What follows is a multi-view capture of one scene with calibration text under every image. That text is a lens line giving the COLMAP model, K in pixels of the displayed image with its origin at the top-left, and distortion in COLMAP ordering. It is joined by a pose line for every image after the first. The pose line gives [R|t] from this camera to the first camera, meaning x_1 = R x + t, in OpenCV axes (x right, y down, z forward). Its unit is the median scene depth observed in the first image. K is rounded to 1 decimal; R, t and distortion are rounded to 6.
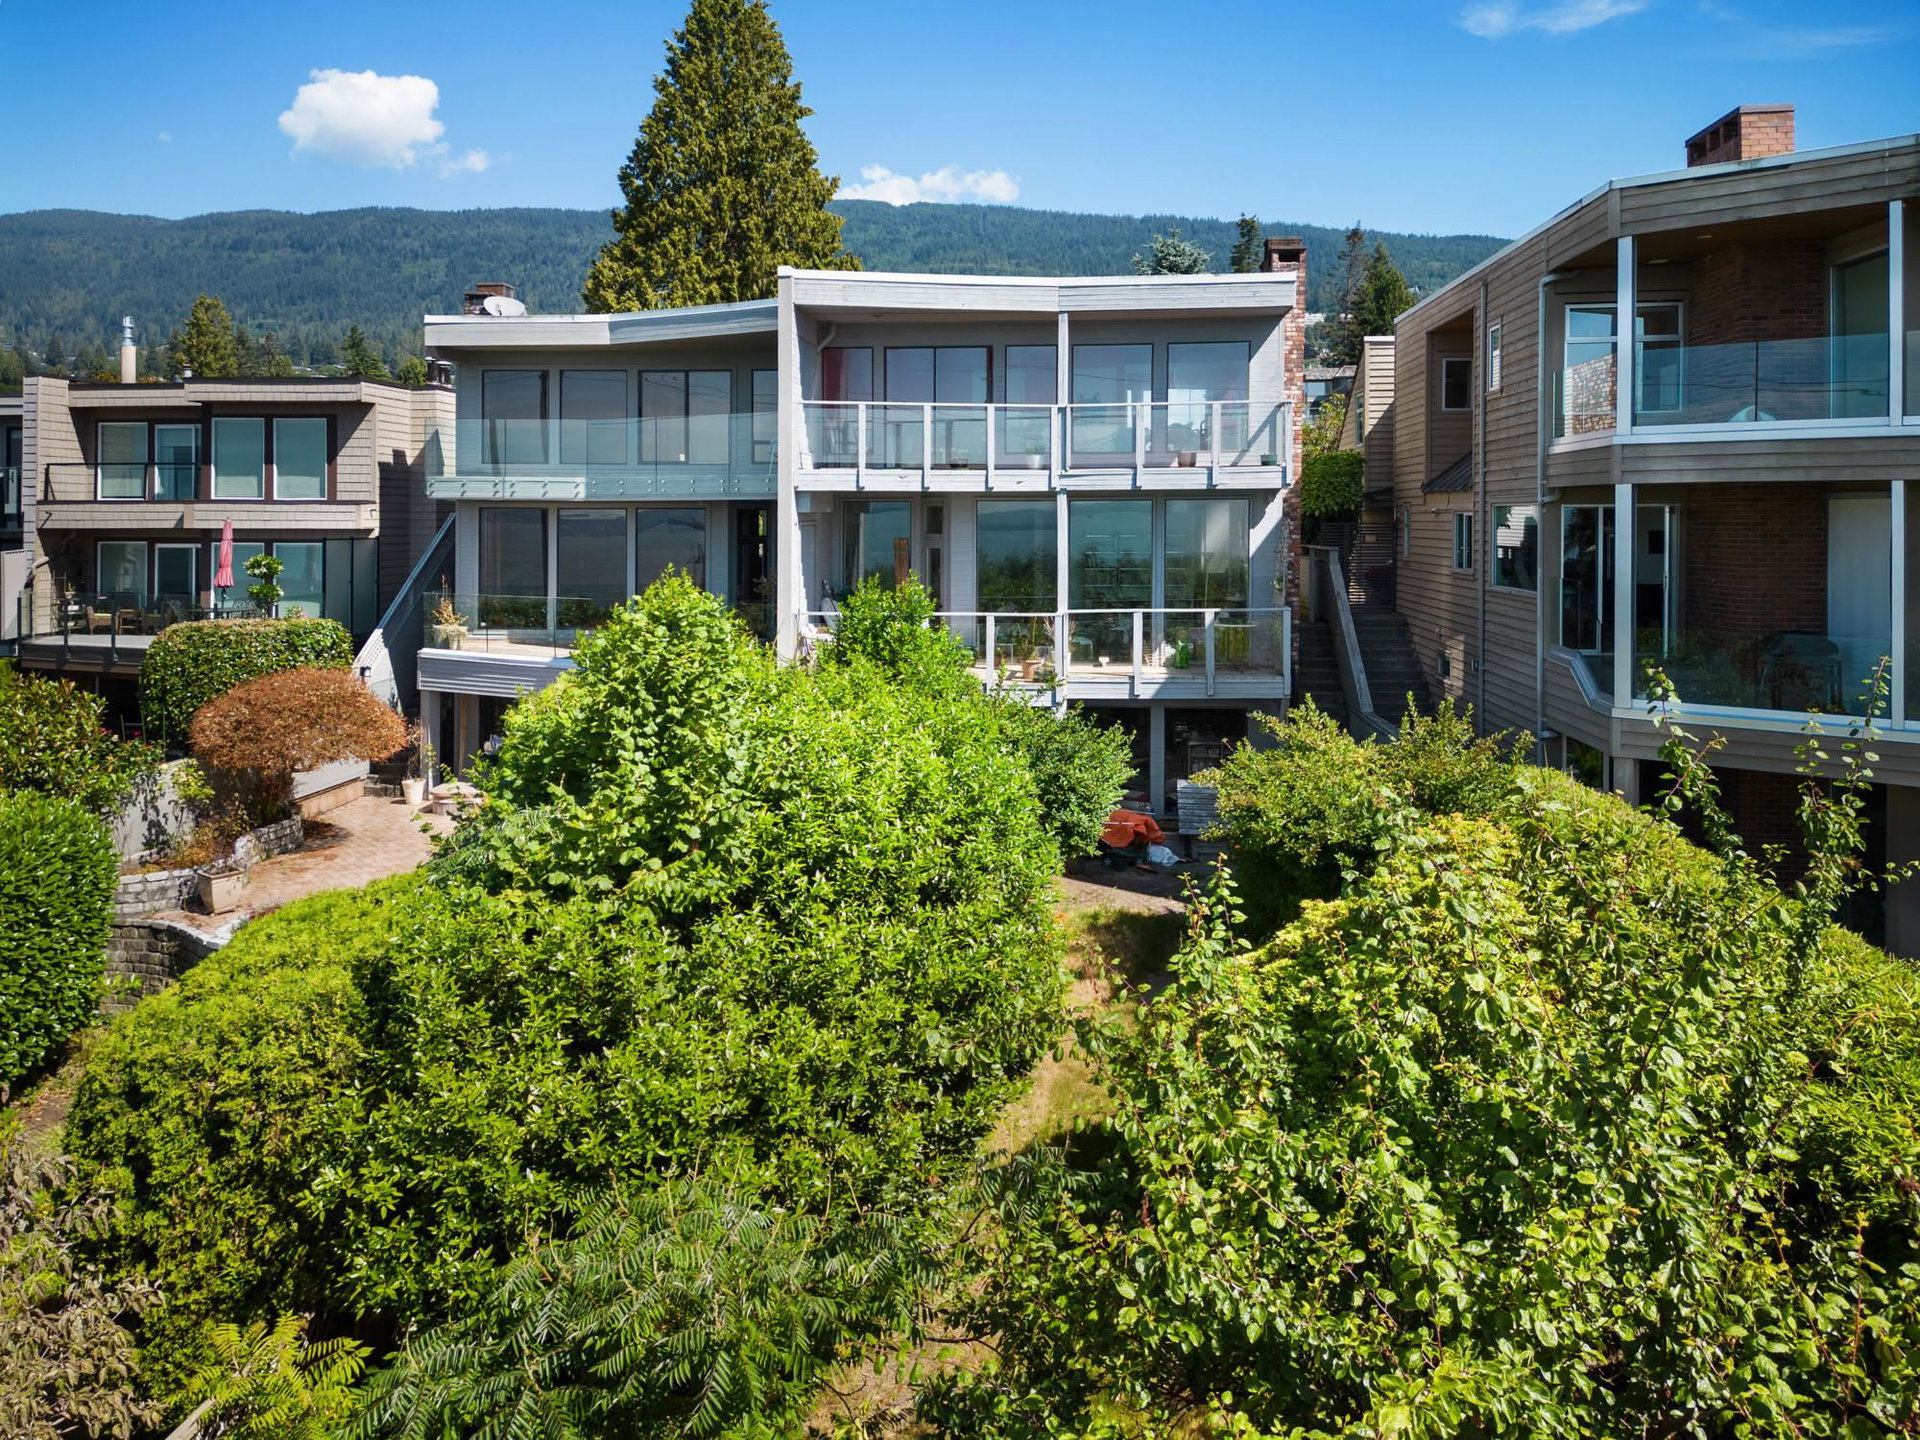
lens RADIAL K [[1350.9, 0, 959.7], [0, 1350.9, 720.9], [0, 0, 1]] dist [0.000169, -0.009287]
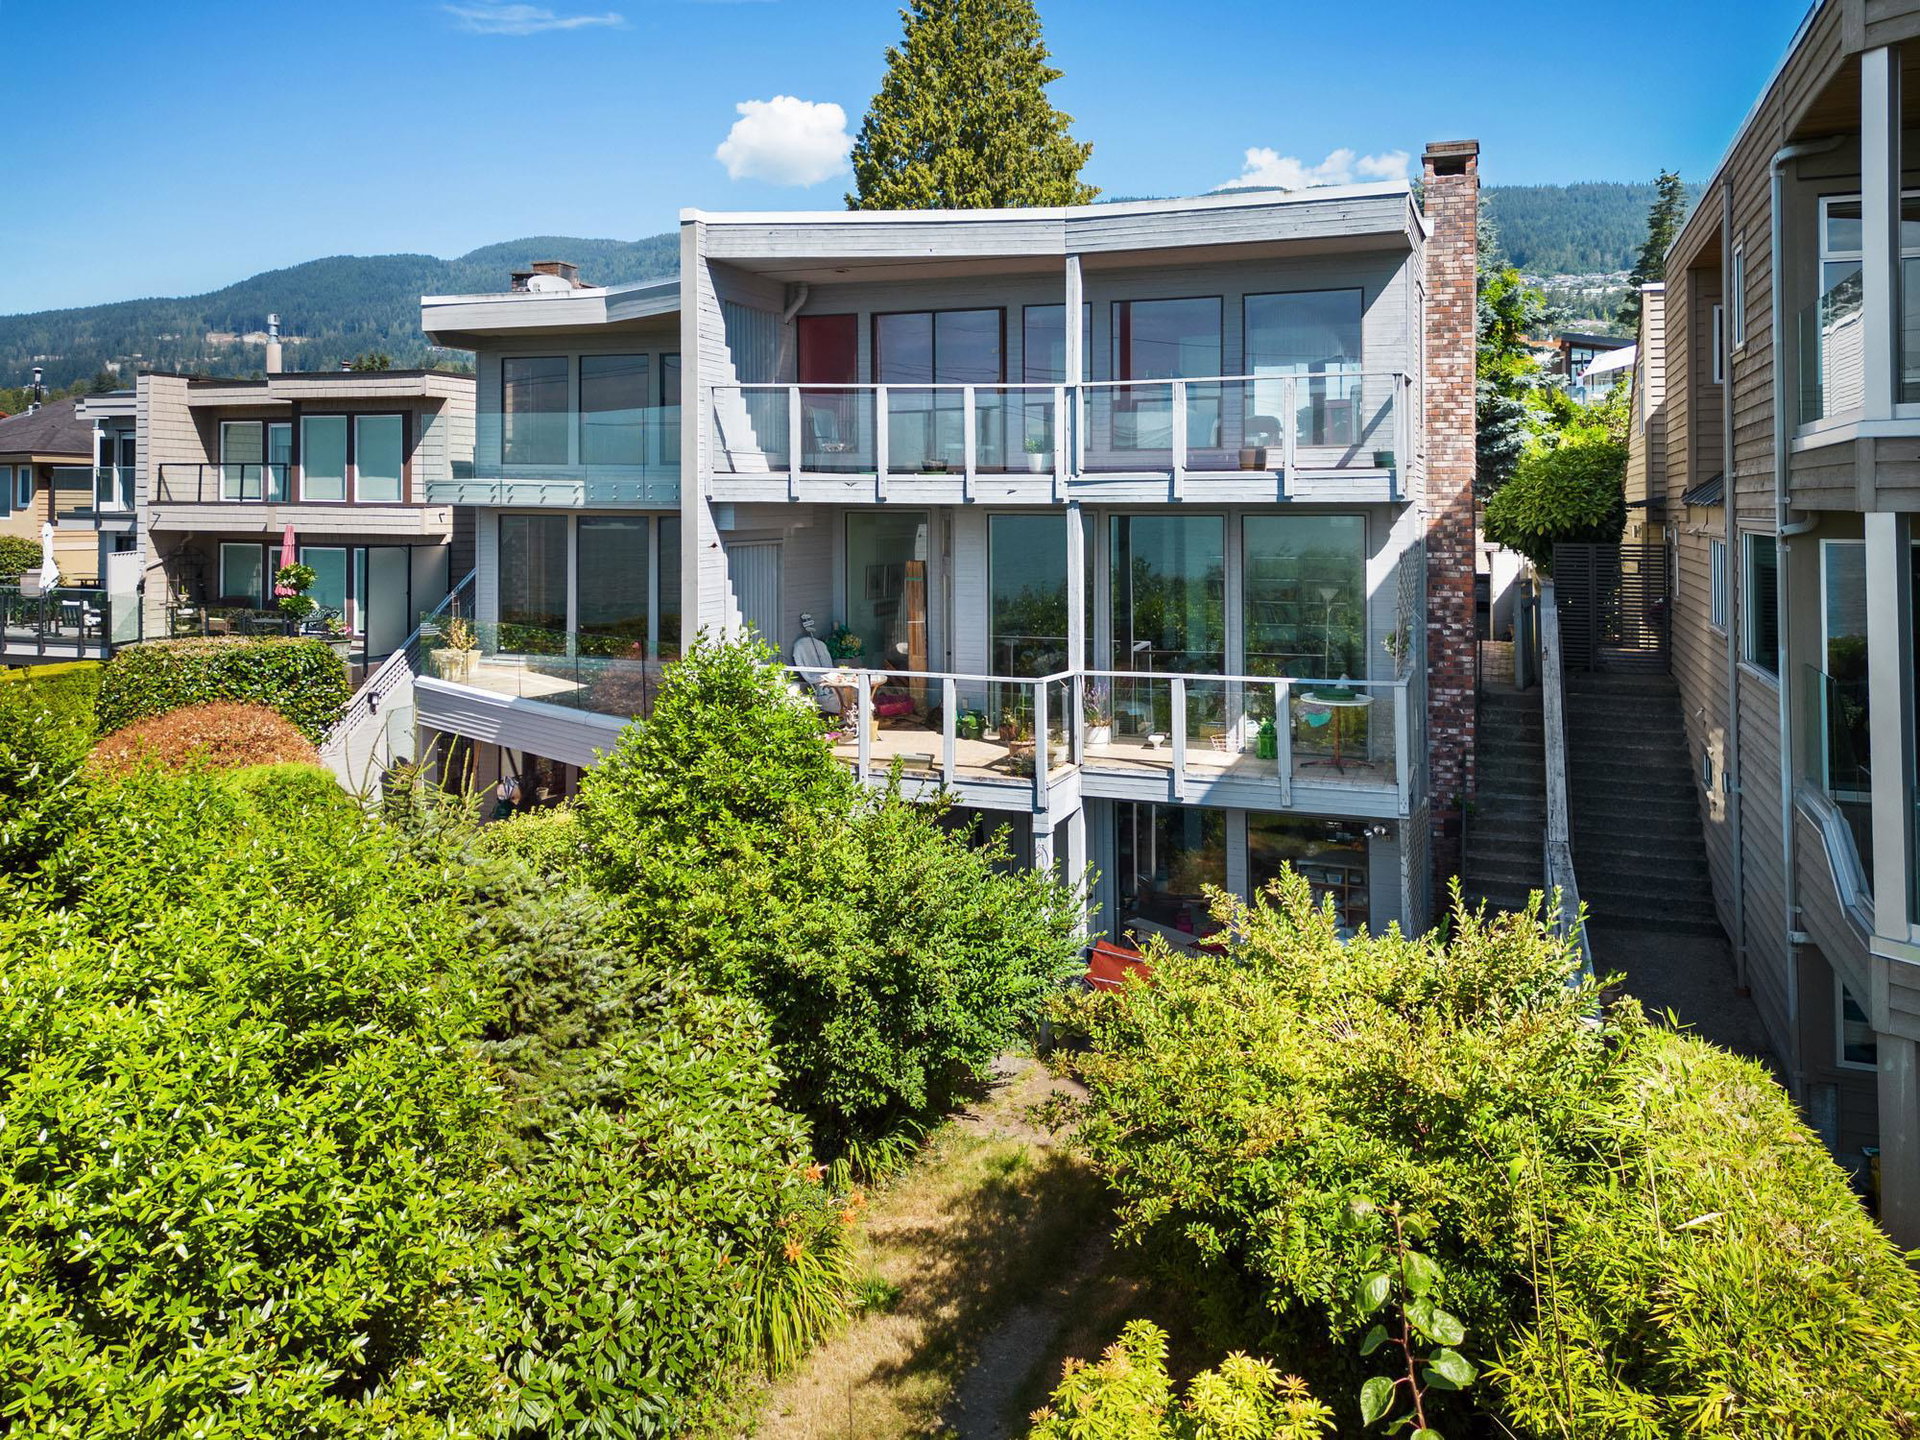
lens RADIAL K [[1388.8, 0, 960.3], [0, 1388.8, 599.5], [0, 0, 1]] dist [0.044223, -0.100980]
pose [[0.961776, 0.024128, -0.272774, 0.168012], [-0.047287, 0.995780, -0.078651, -0.046094], [0.269725, 0.088543, 0.958858, 0.222397]]
